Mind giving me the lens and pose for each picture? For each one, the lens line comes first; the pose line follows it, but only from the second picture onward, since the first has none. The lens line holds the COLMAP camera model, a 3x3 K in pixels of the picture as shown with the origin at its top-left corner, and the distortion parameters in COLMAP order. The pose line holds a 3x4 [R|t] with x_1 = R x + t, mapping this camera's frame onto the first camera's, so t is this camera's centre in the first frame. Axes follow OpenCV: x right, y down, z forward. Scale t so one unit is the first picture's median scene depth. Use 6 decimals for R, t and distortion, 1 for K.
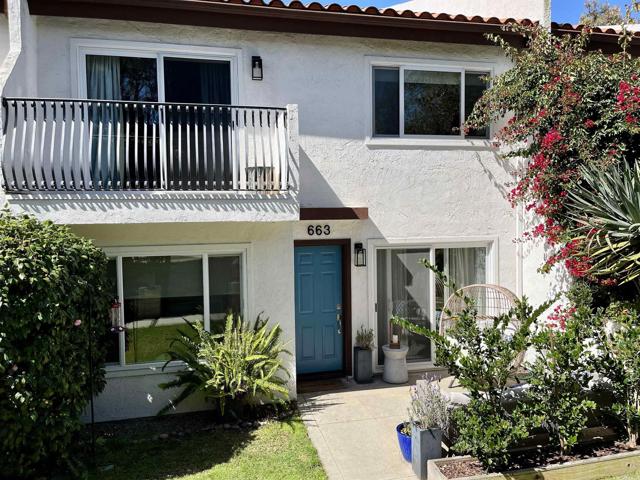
lens RADIAL K [[485.1, 0, 321.1], [0, 485.1, 239.2], [0, 0, 1]] dist [0.034574, -0.061484]
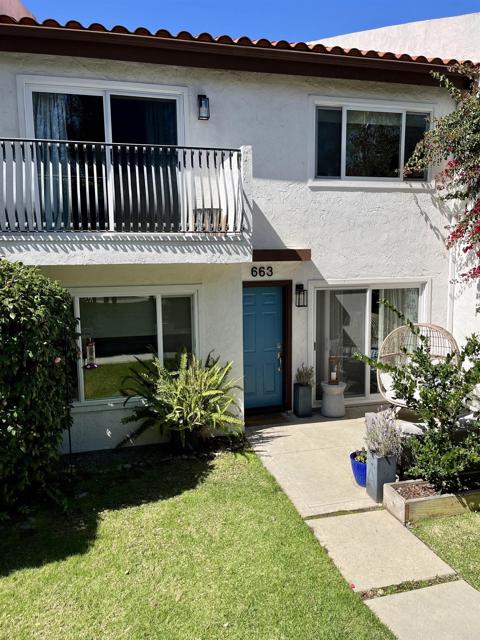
lens RADIAL K [[485.1, 0, 219.5], [0, 485.1, 324.0], [0, 0, 1]] dist [0.034574, -0.061484]
pose [[0.999606, -0.003193, 0.027885, -0.131762], [0.000744, 0.996170, 0.087430, 0.002294], [-0.028058, -0.087374, 0.995780, -0.030221]]
